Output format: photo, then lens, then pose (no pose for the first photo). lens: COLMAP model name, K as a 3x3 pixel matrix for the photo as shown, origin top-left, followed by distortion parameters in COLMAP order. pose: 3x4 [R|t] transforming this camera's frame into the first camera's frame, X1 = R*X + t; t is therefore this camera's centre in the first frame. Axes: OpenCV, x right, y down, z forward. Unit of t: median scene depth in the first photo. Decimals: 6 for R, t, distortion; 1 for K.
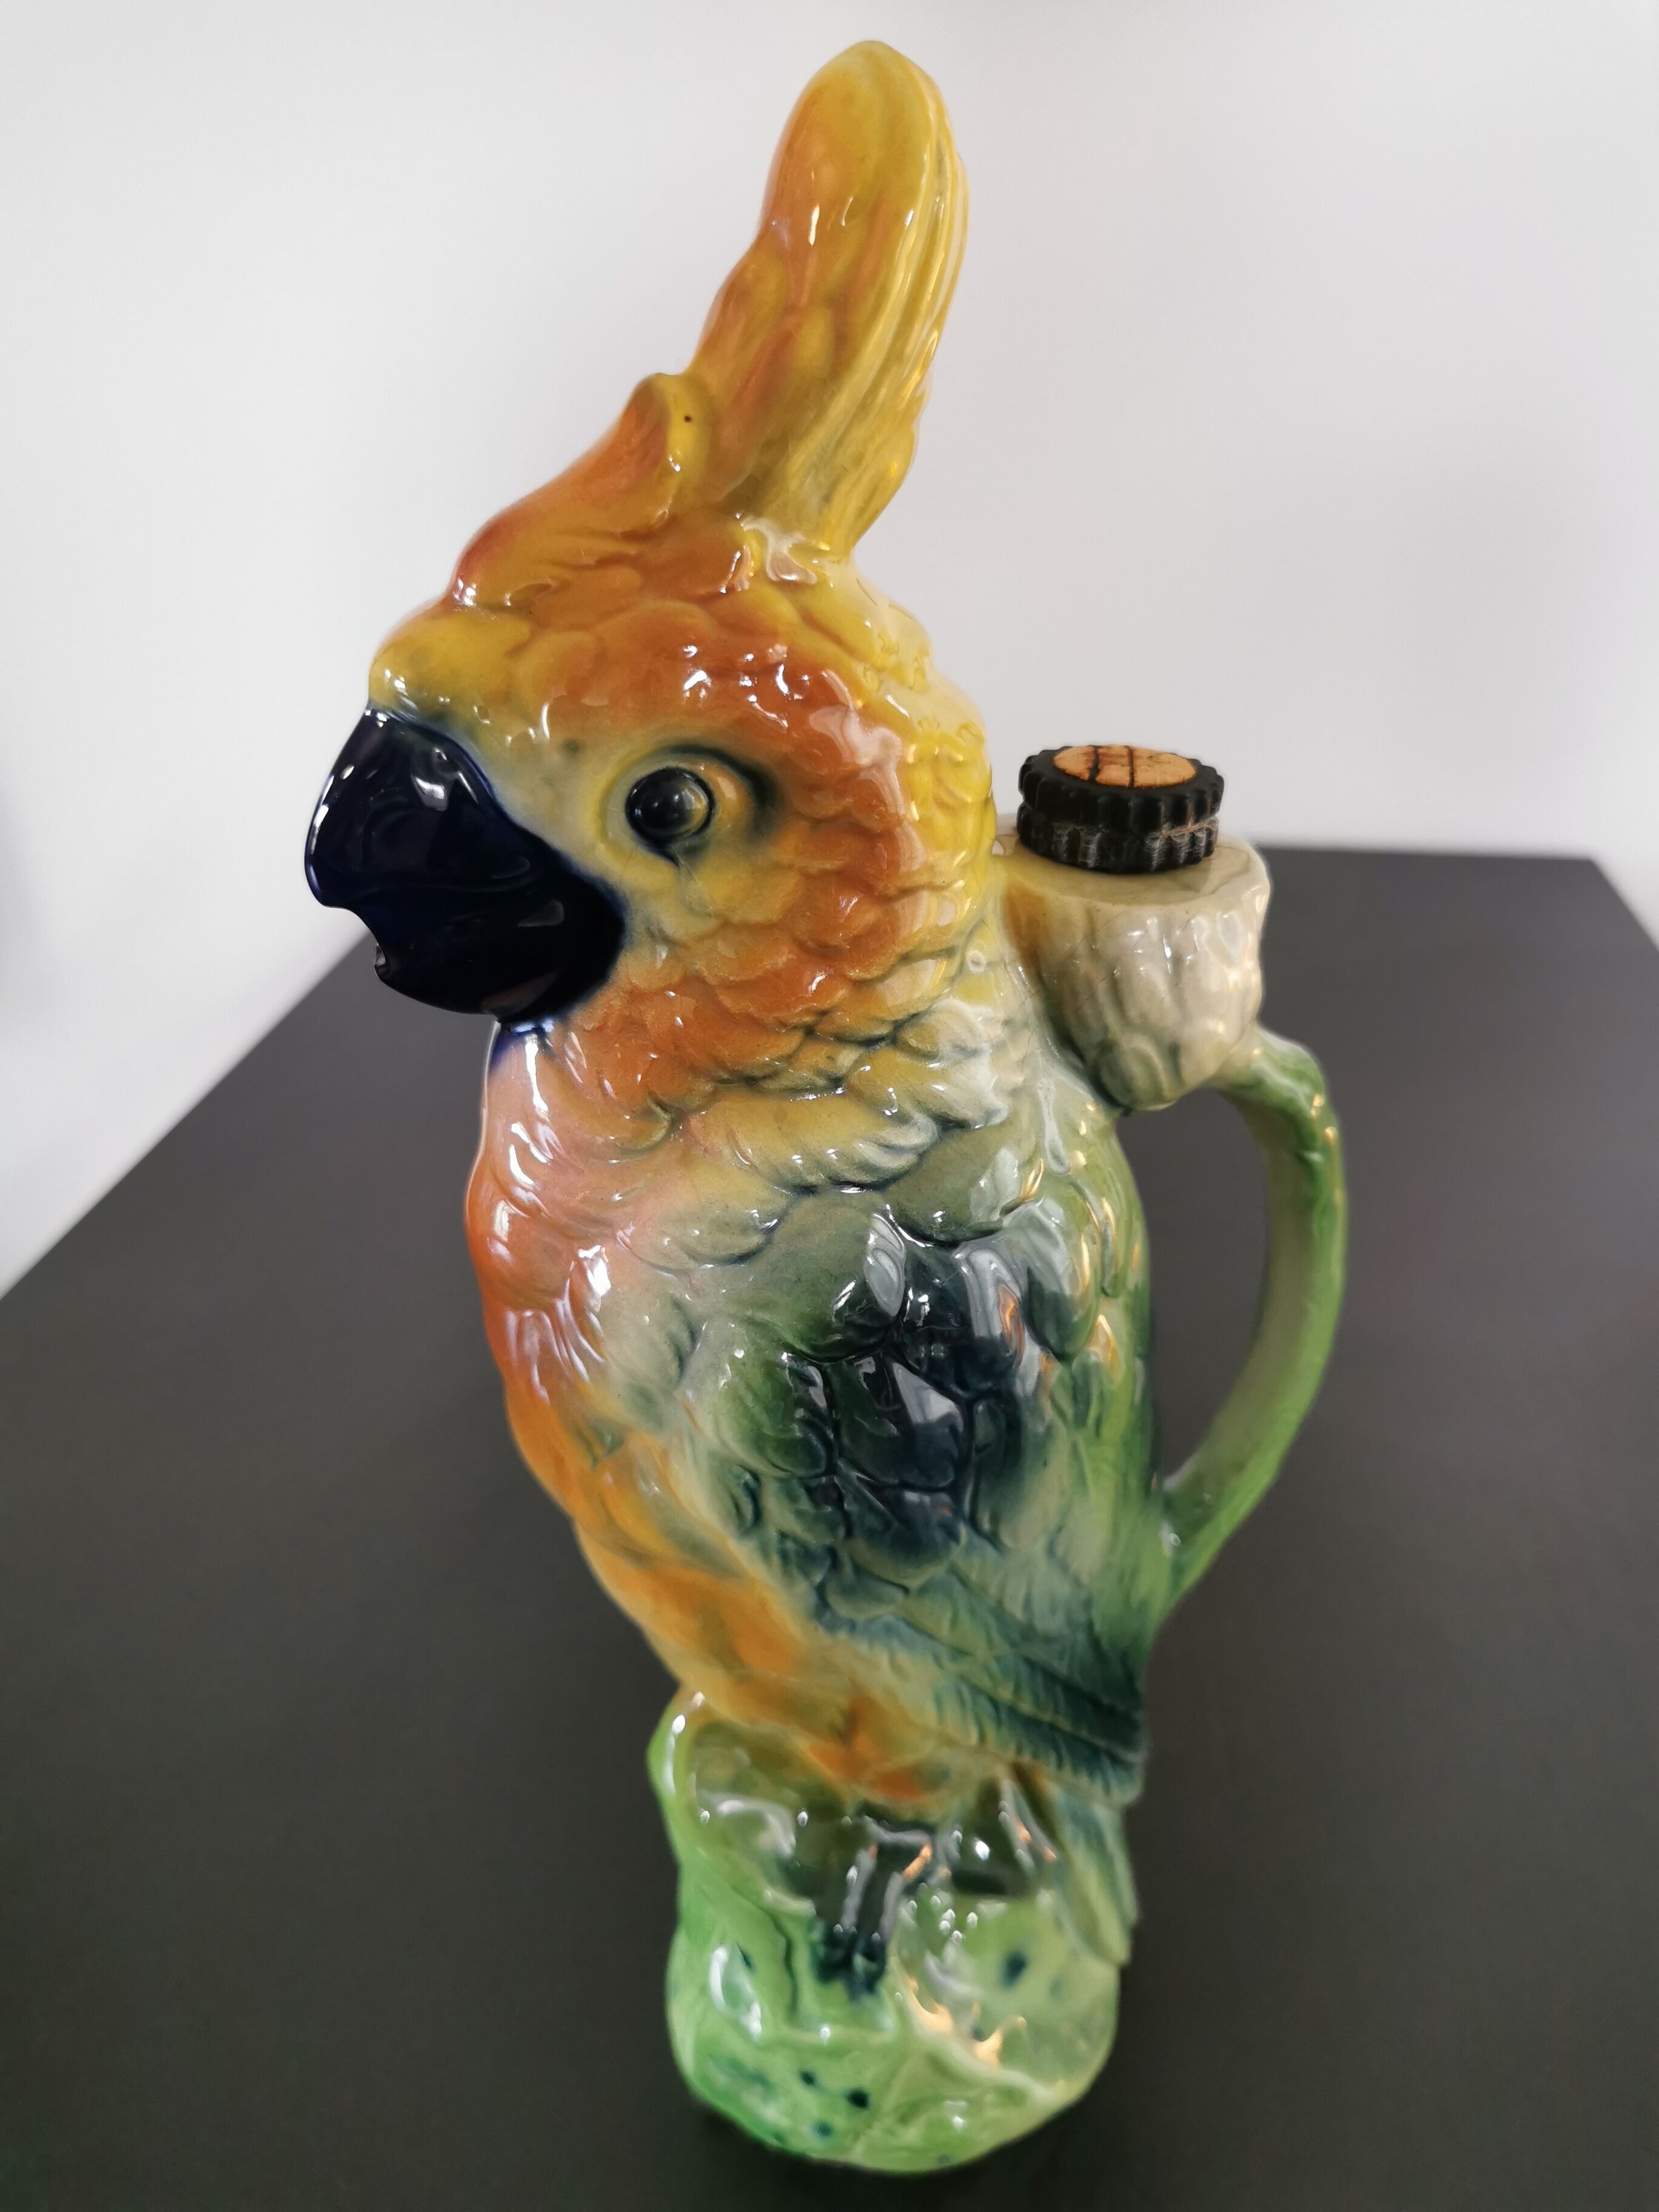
lens RADIAL K [[1718.3, 0, 829.5], [0, 1718.3, 1106.0], [0, 0, 1]] dist [0.025769, -0.001700]
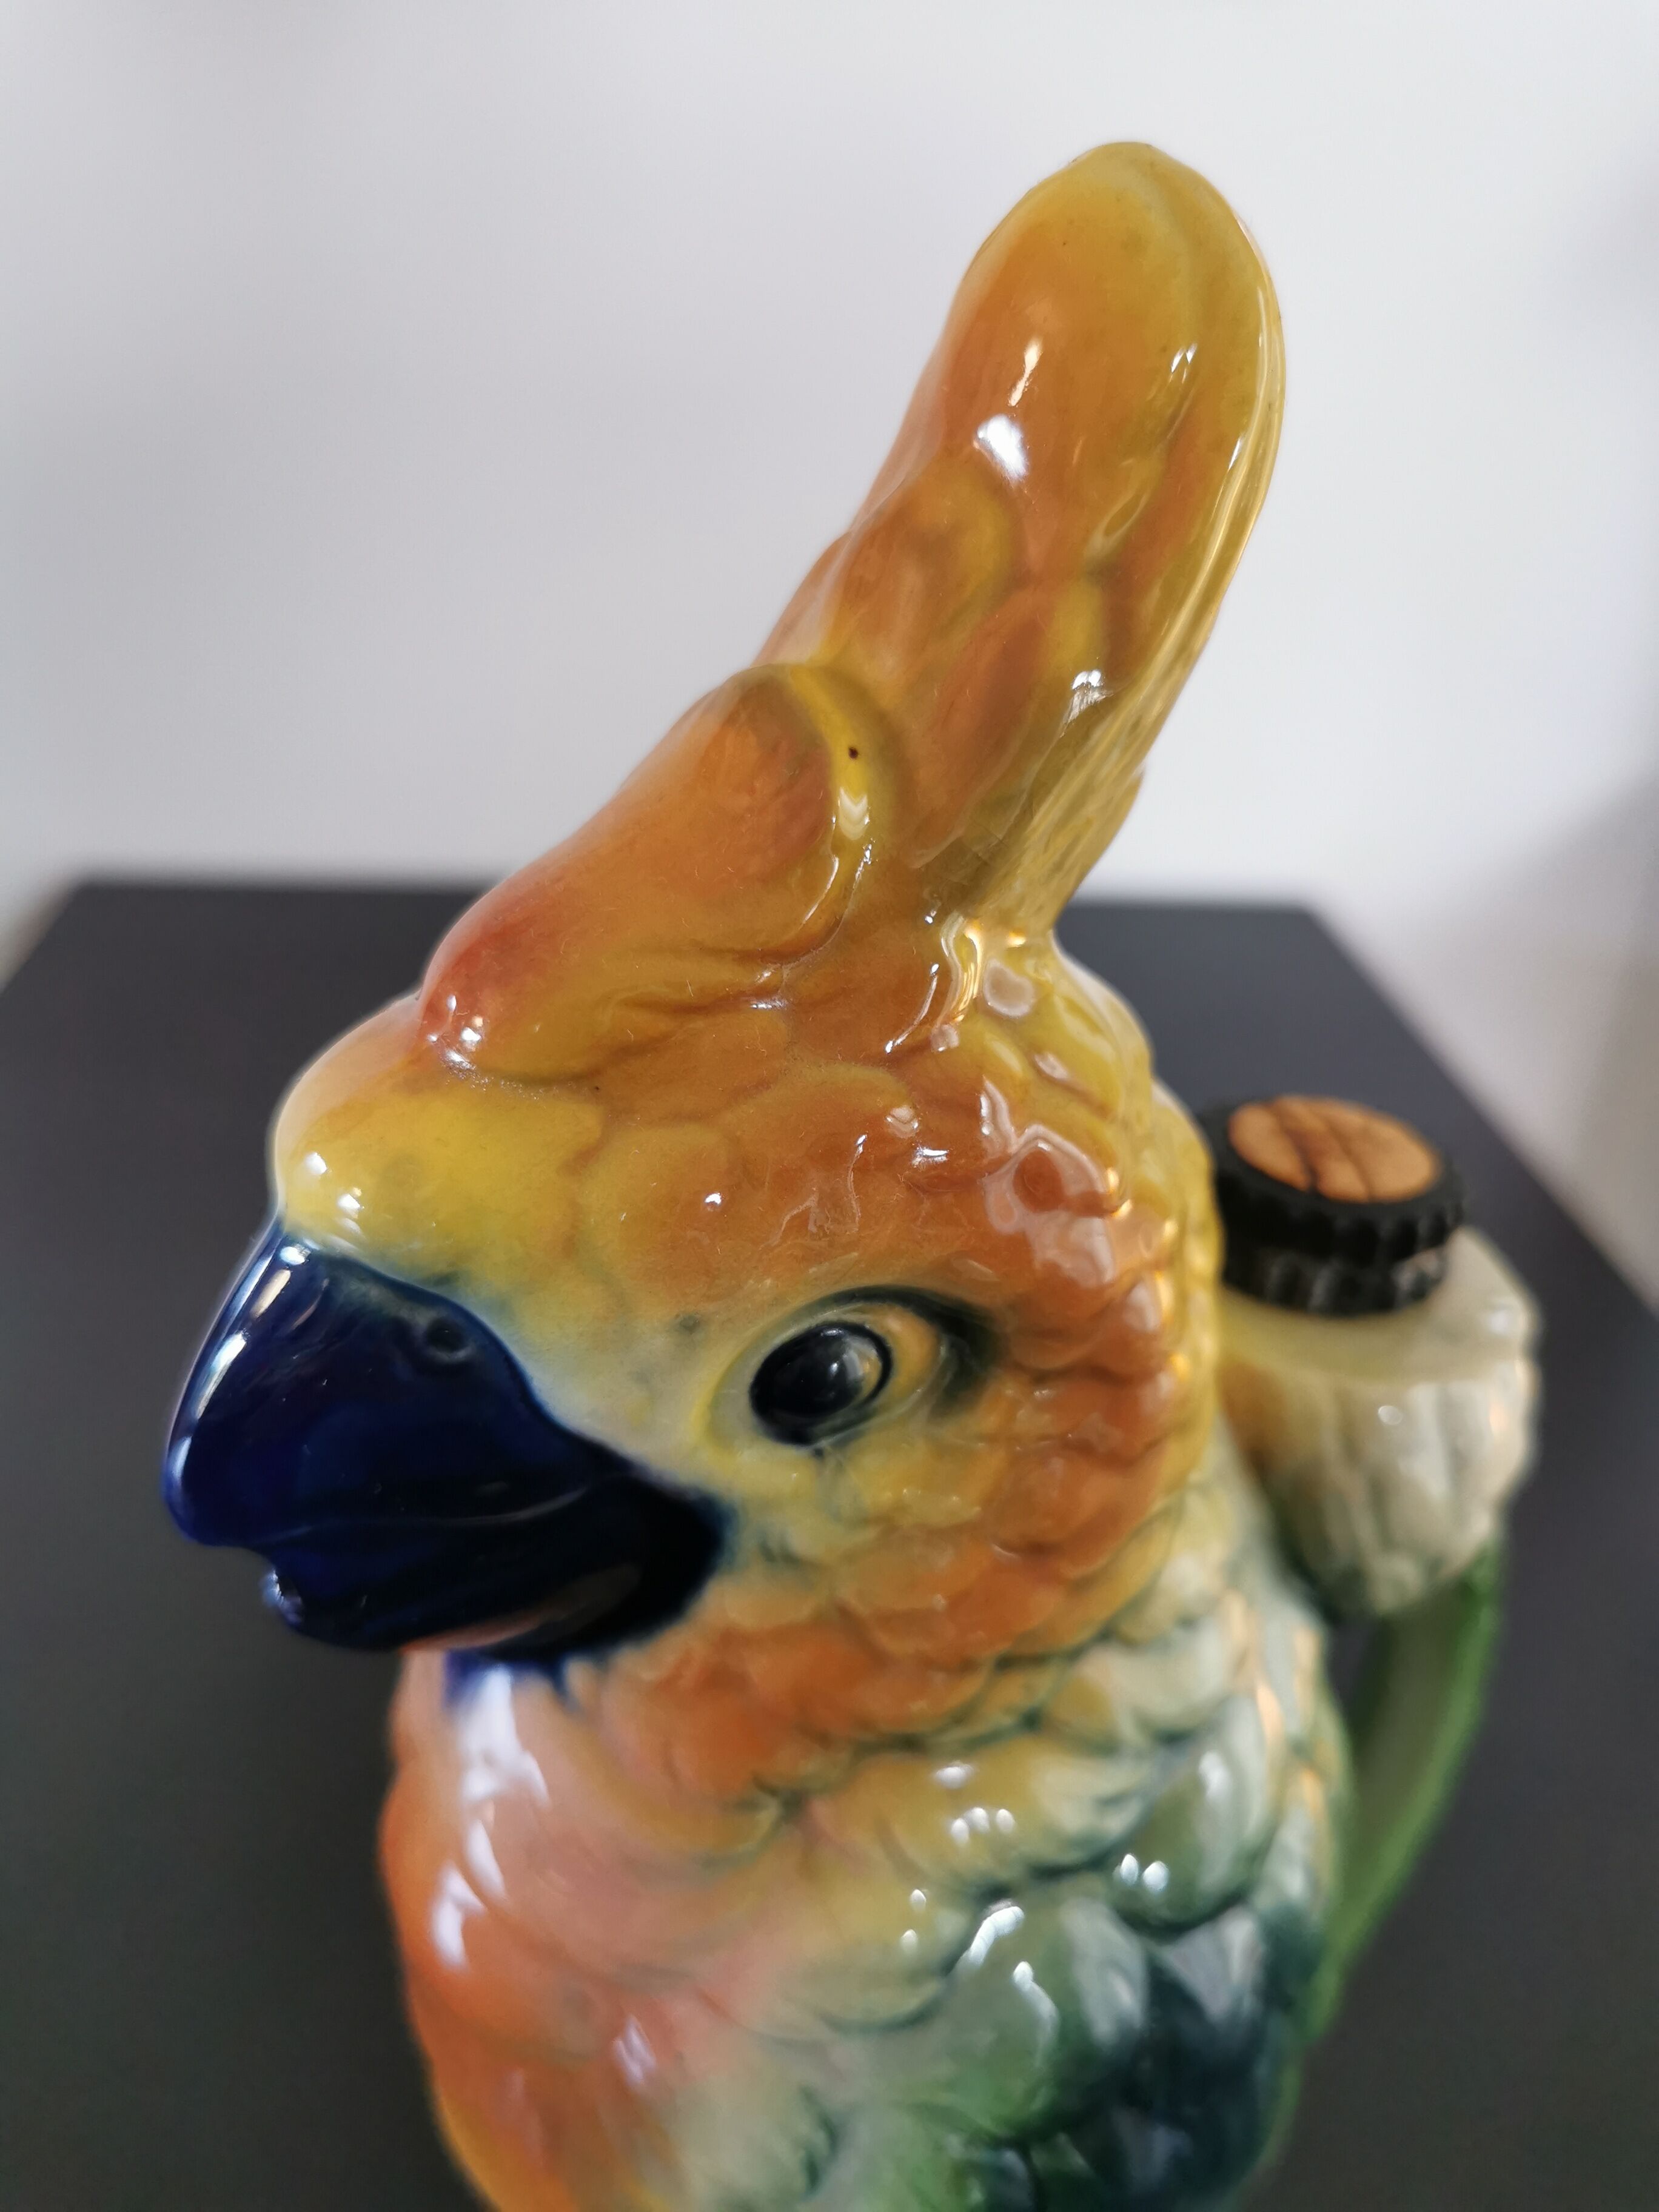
lens RADIAL K [[1776.5, 0, 829.5], [0, 1776.5, 1106.0], [0, 0, 1]] dist [-0.030124, -0.003630]
pose [[0.976095, -0.043243, 0.213001, -0.204724], [0.041156, 0.999051, 0.014224, -0.260272], [-0.213414, -0.005118, 0.976949, 0.369695]]
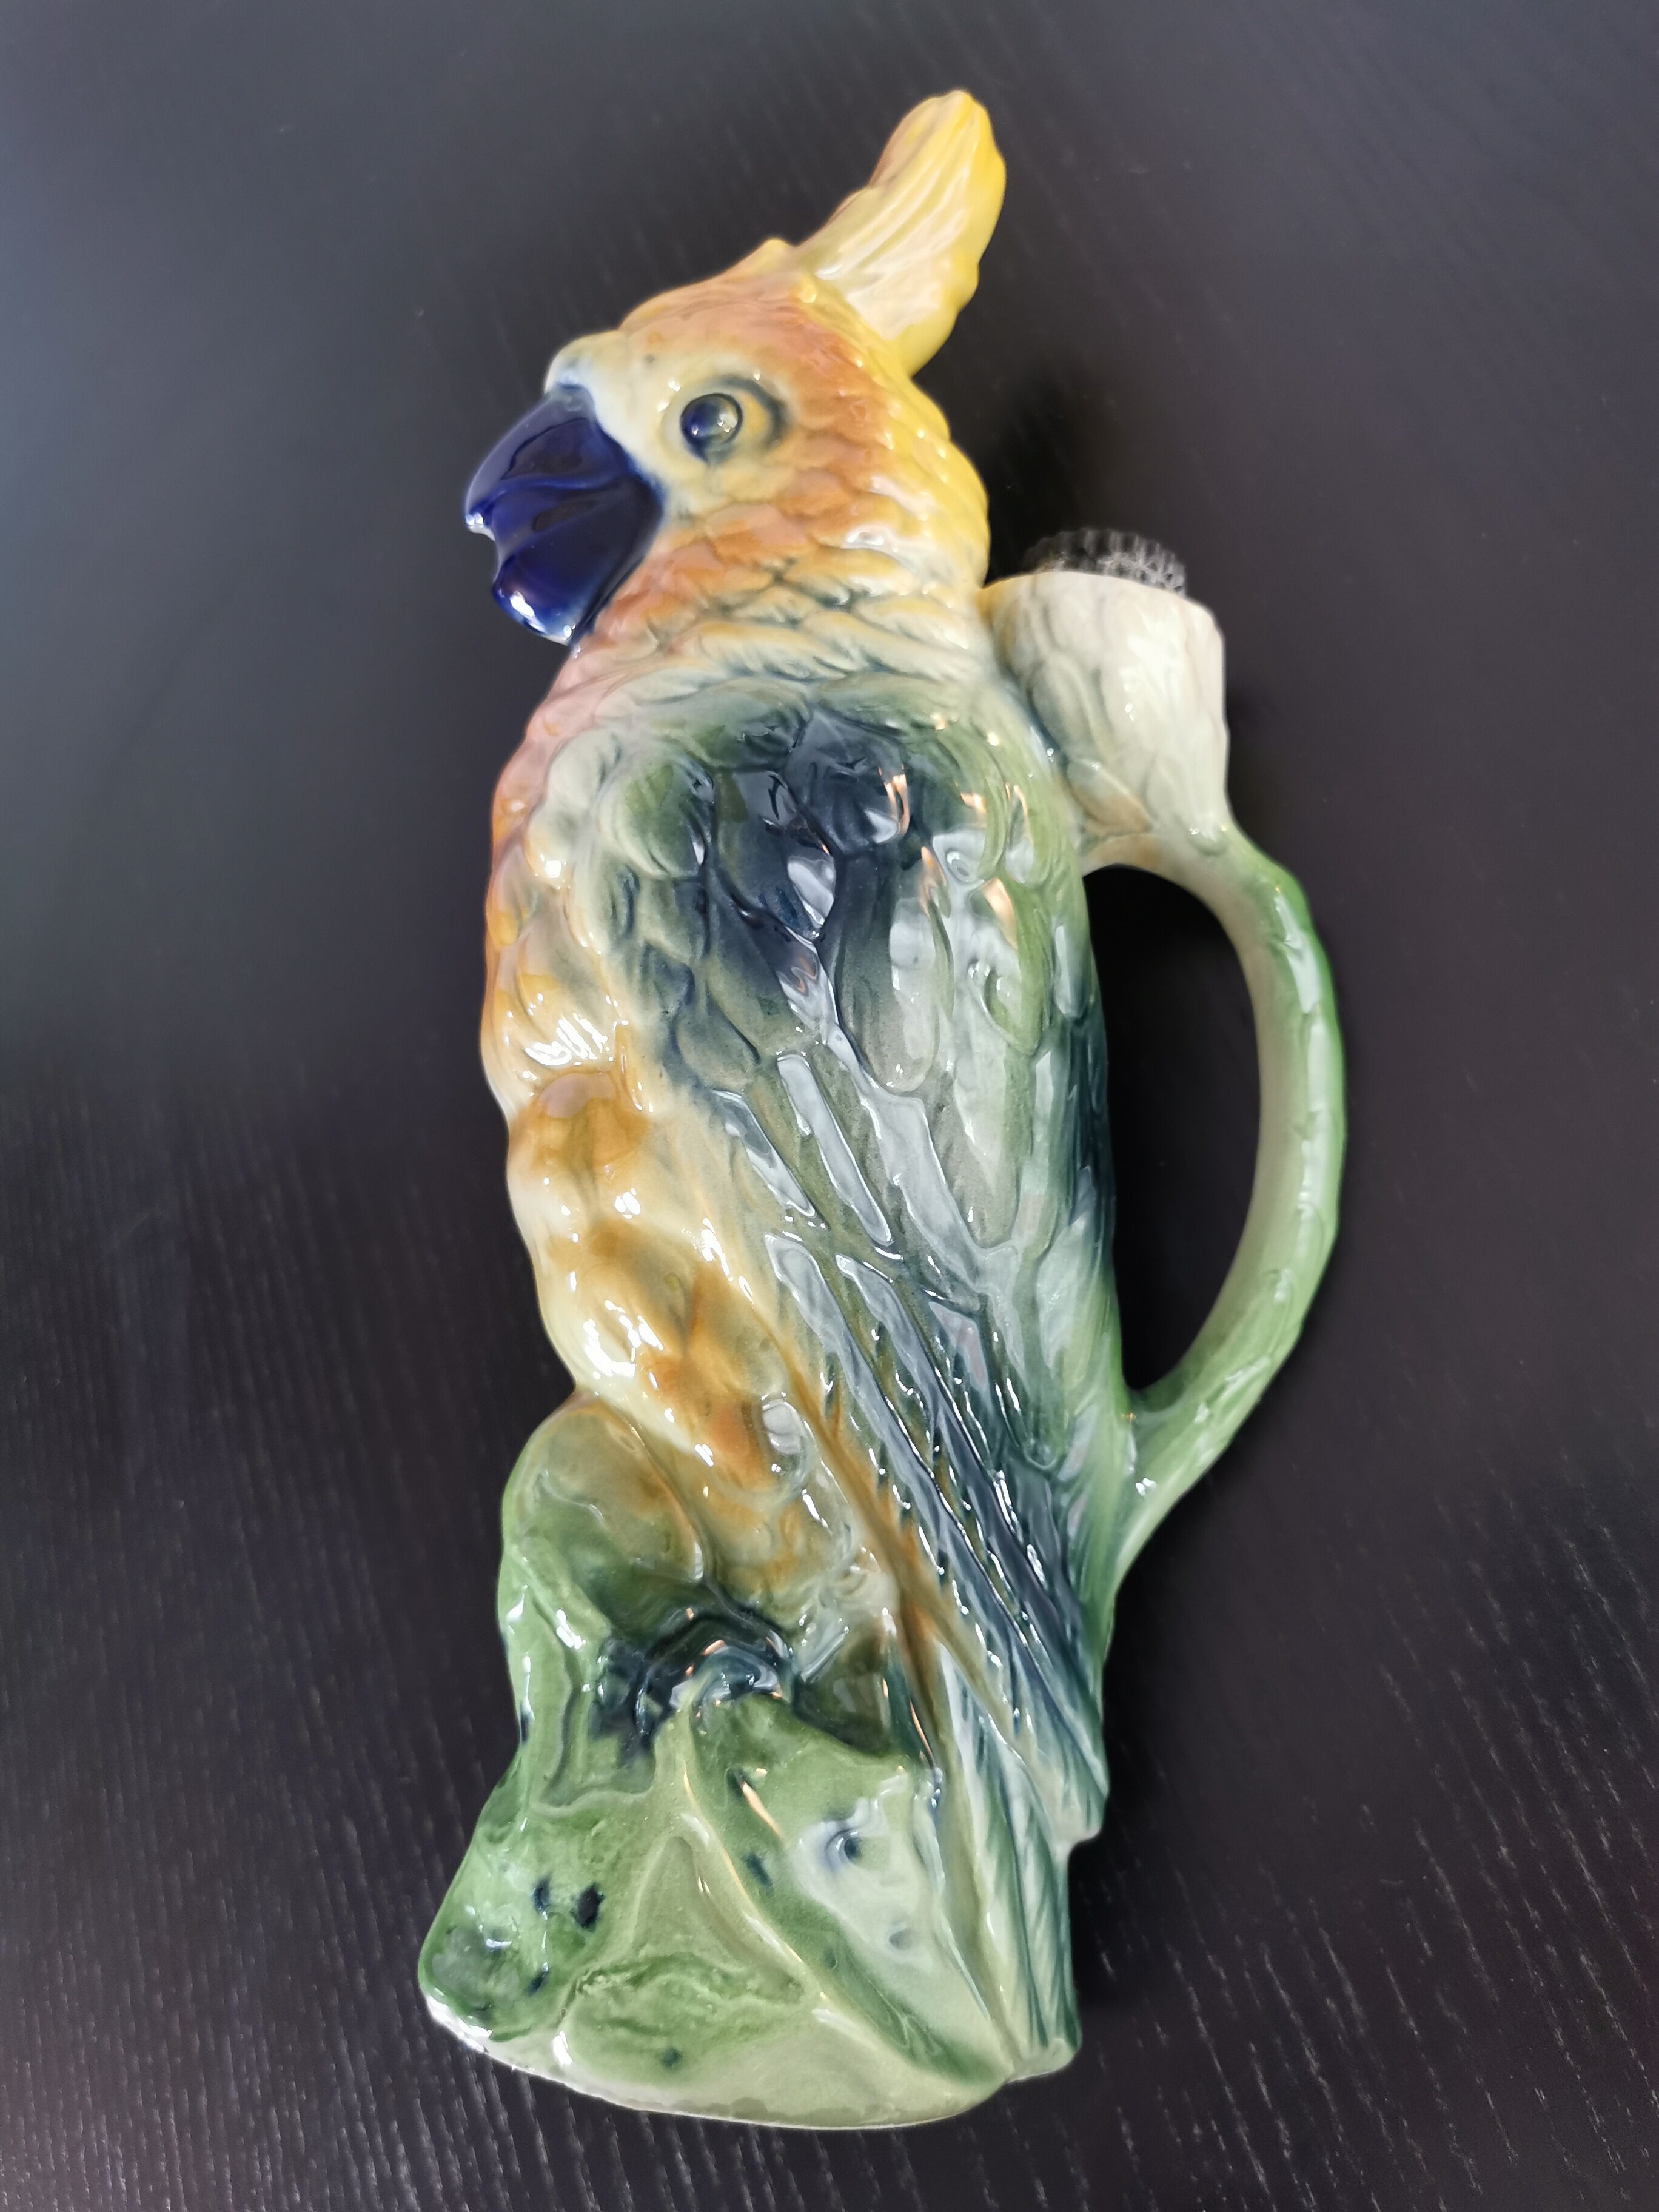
lens RADIAL K [[1776.5, 0, 829.5], [0, 1776.5, 1106.0], [0, 0, 1]] dist [-0.030124, -0.003630]
pose [[0.952440, 0.083601, -0.293035, 0.428965], [-0.246859, 0.775475, -0.581119, 0.983740], [0.178660, 0.625819, 0.759231, 0.270137]]
